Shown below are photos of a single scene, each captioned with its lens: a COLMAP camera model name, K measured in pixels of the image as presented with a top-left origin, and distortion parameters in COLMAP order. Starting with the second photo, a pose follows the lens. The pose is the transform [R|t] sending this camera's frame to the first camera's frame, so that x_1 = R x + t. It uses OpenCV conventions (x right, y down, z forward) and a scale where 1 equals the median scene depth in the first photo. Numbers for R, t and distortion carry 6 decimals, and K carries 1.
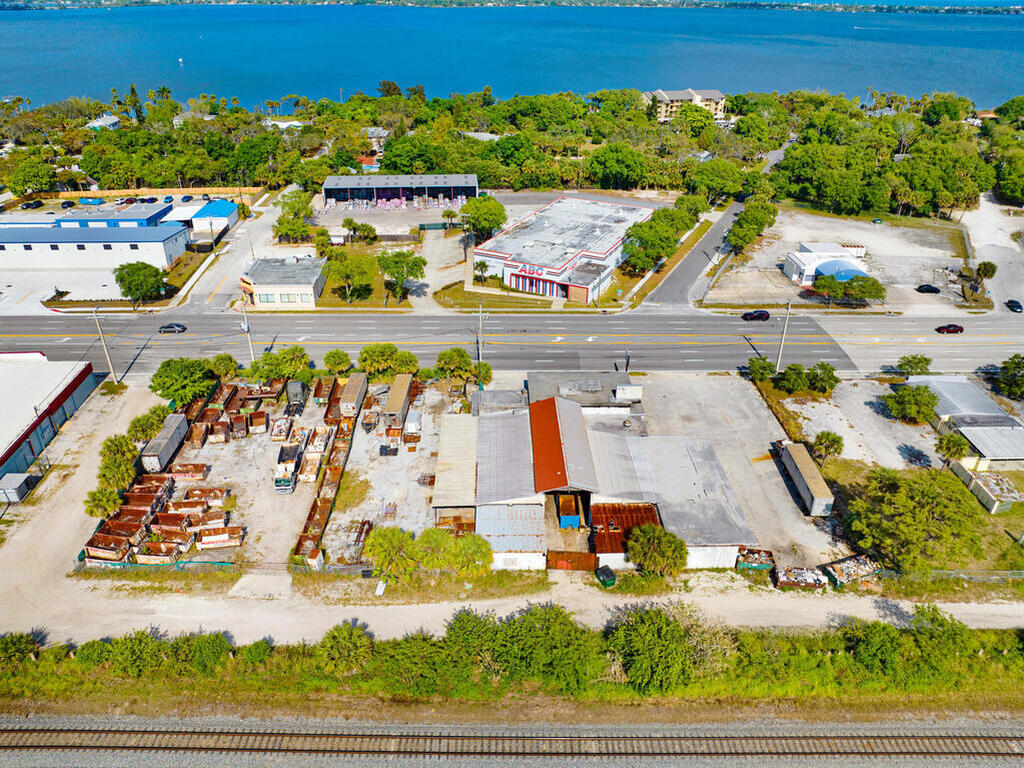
lens RADIAL K [[723.7, 0, 511.6], [0, 723.7, 387.7], [0, 0, 1]] dist [-0.055674, 0.027758]
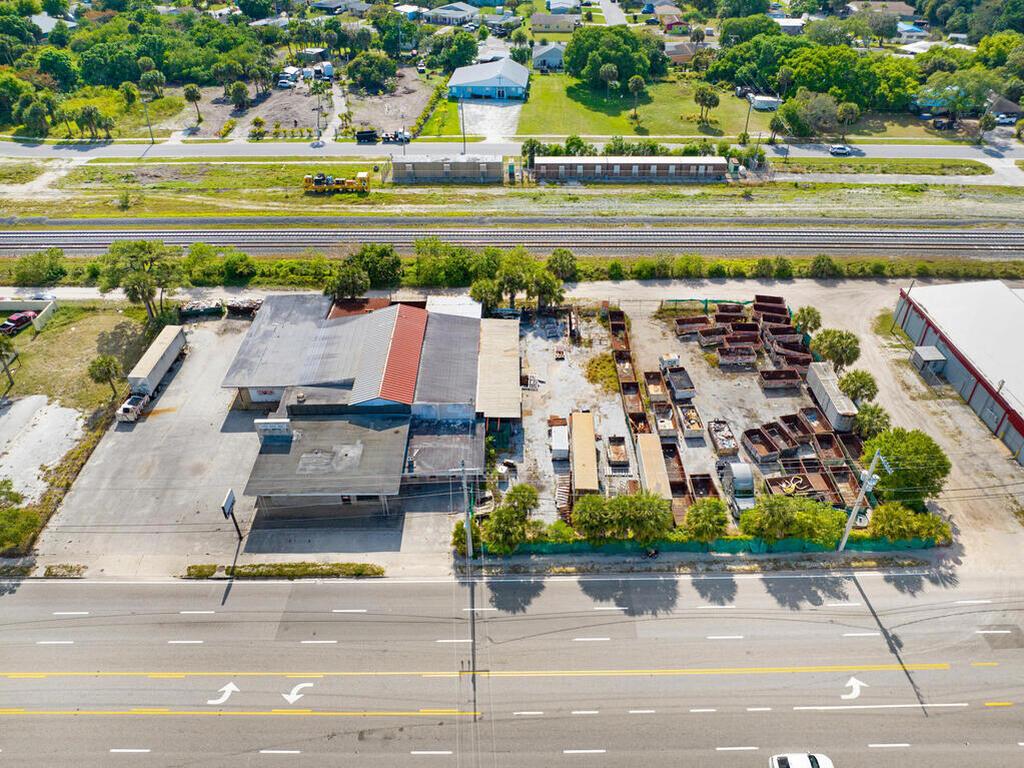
lens RADIAL K [[740.9, 0, 512.0], [0, 740.9, 384.0], [0, 0, 1]] dist [-0.042743, 0.006072]
pose [[-0.999787, -0.012571, 0.016377, -0.103226], [0.010126, 0.392737, 0.919595, -0.765389], [-0.017992, 0.919565, -0.392526, 1.341660]]
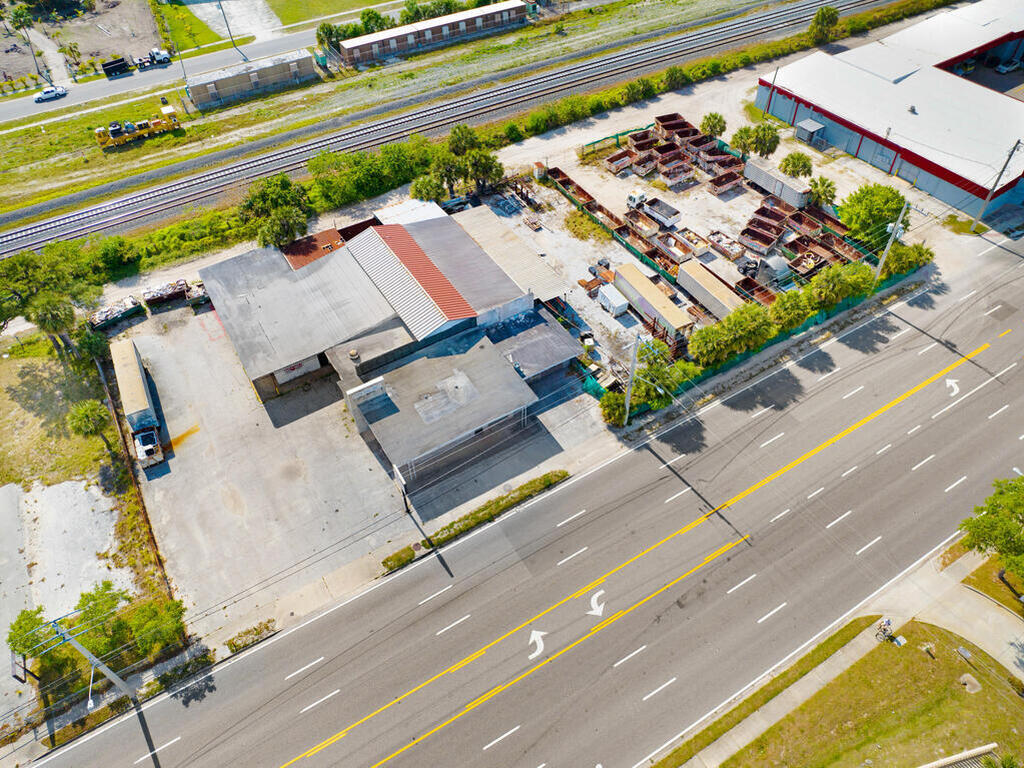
lens RADIAL K [[723.7, 0, 511.6], [0, 723.7, 387.7], [0, 0, 1]] dist [-0.055674, 0.027758]
pose [[-0.867733, 0.376440, -0.324551, 0.280943], [-0.229542, 0.275660, 0.933446, -0.701843], [0.440852, 0.884480, -0.152791, 1.238902]]
